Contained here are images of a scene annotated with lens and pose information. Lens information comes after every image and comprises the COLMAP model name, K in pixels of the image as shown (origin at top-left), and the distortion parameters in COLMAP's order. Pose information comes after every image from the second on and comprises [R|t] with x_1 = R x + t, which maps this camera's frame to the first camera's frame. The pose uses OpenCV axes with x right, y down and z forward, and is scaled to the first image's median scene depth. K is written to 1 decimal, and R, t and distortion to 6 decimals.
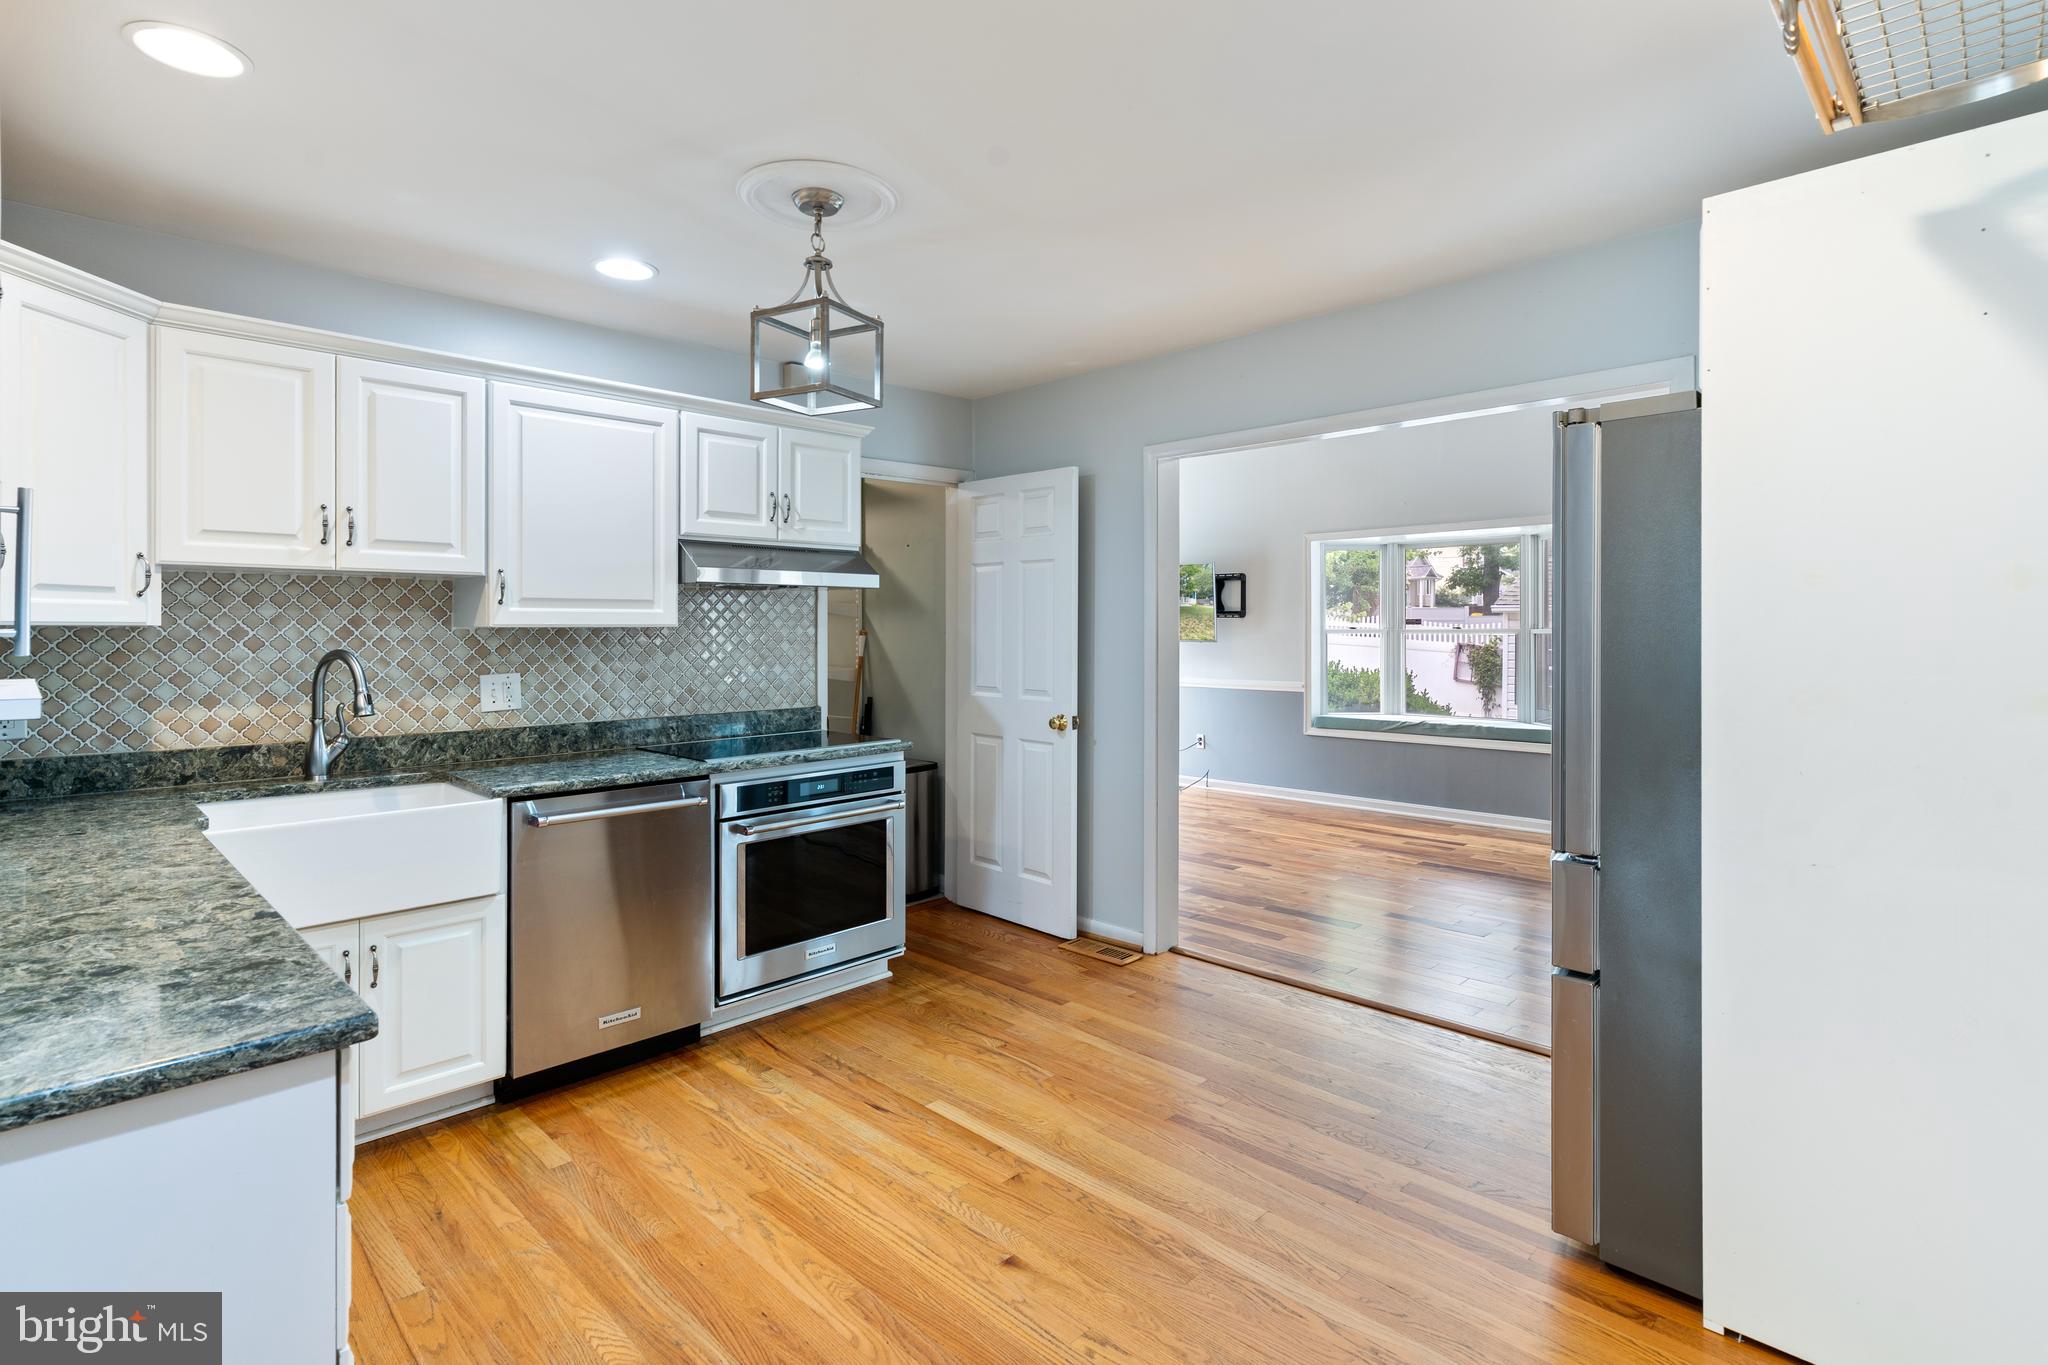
lens RADIAL K [[1003.1, 0, 1022.6], [0, 1003.1, 626.4], [0, 0, 1]] dist [0.000592, -0.000368]
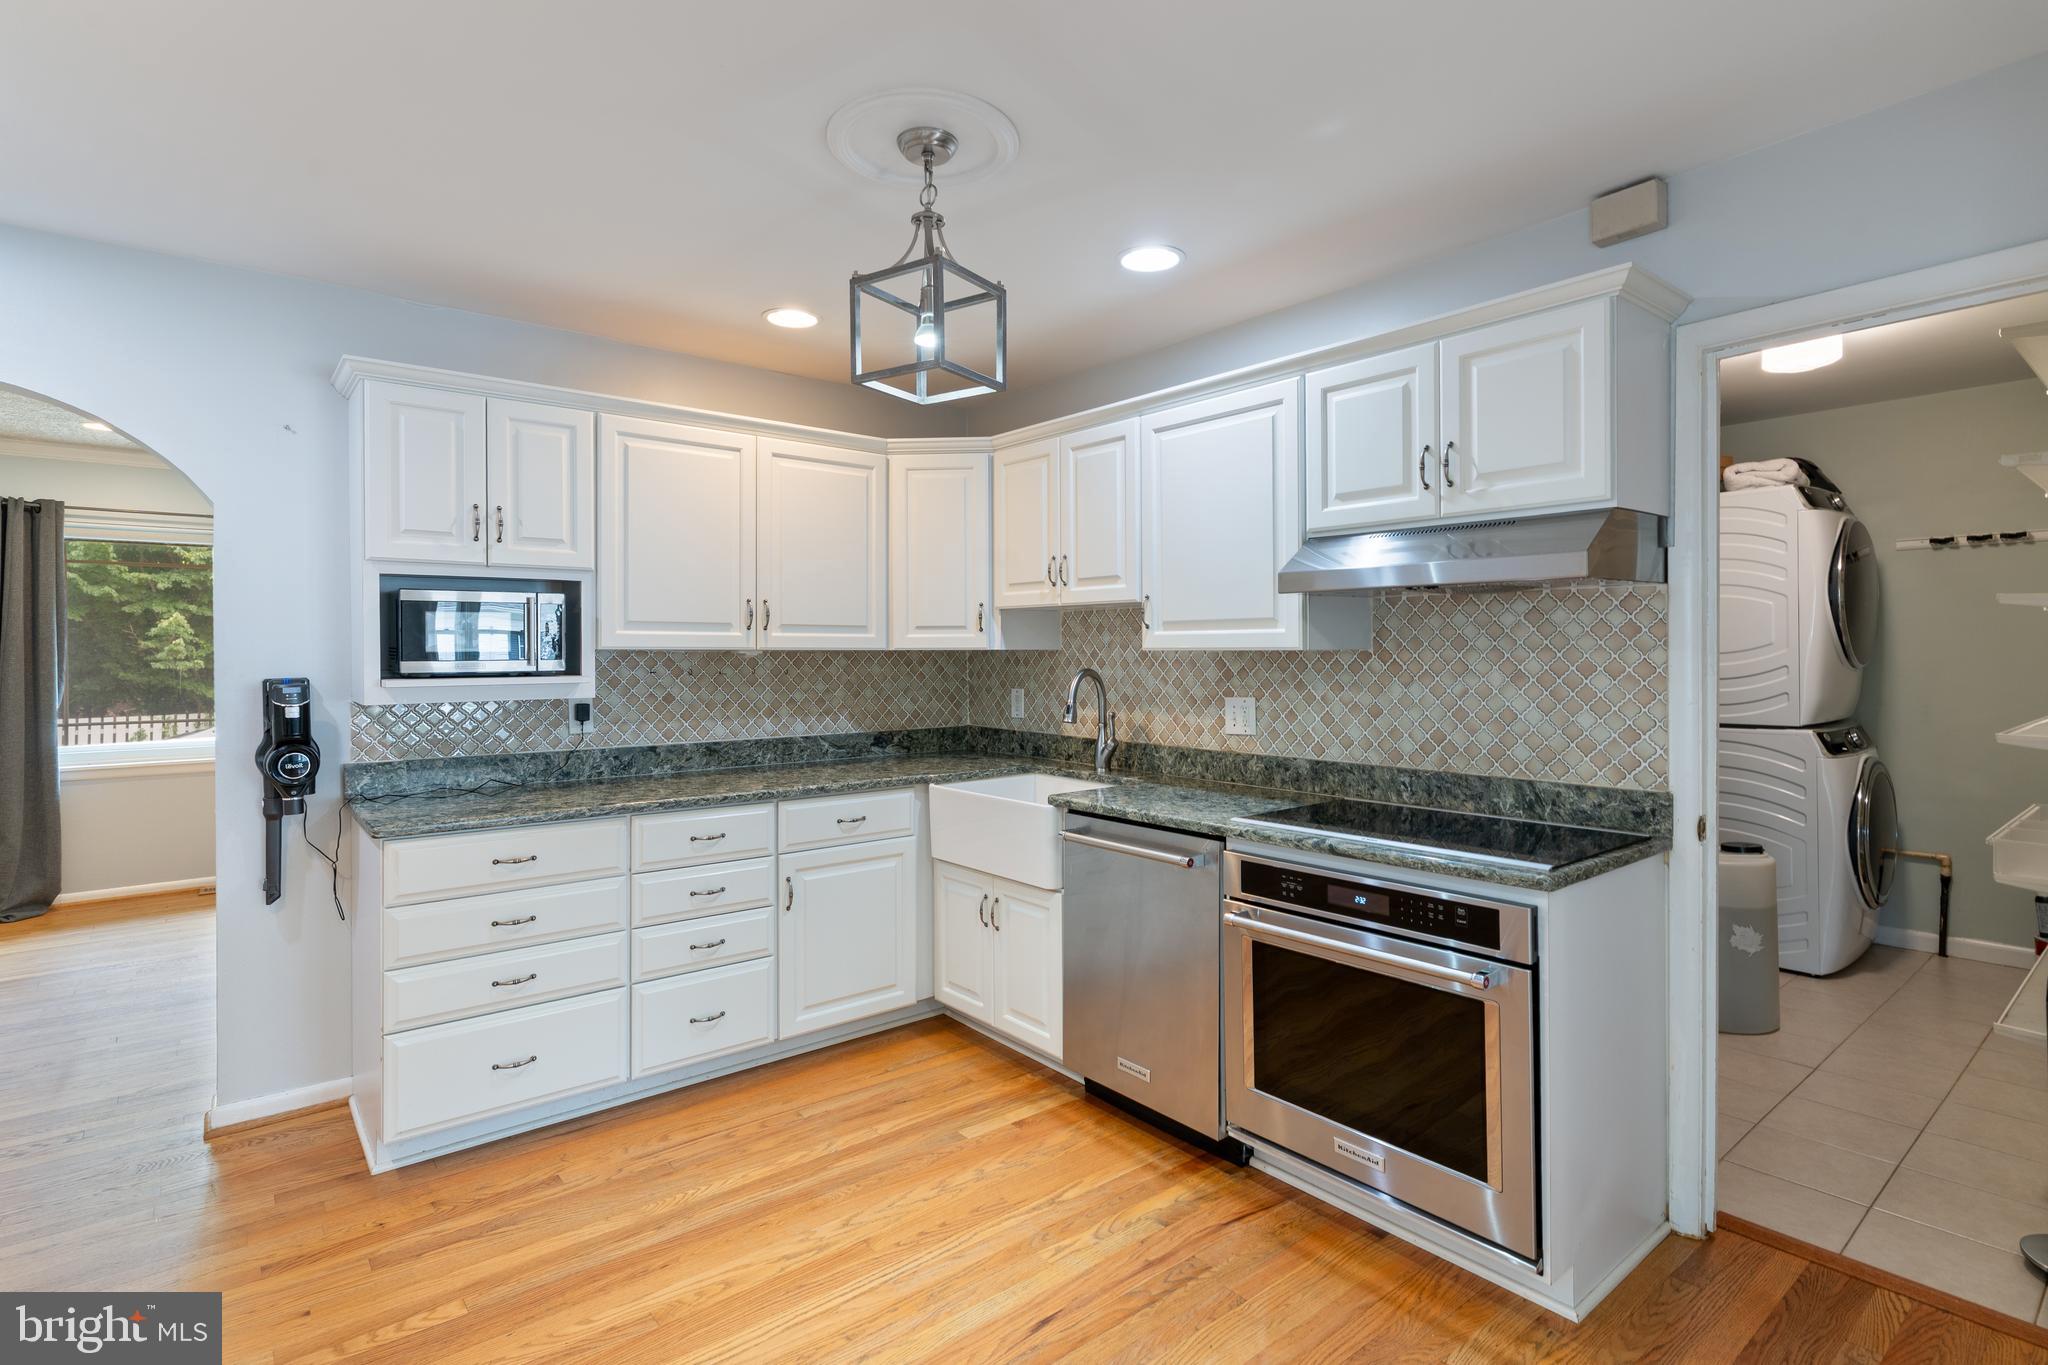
lens RADIAL K [[1003.1, 0, 1036.6], [0, 1003.1, 652.8], [0, 0, 1]] dist [0.000592, -0.000368]
pose [[-0.099693, 0.004030, -0.995010, 0.493676], [0.003263, 0.999988, 0.003723, -0.000809], [0.995013, -0.002876, -0.099705, 0.927689]]
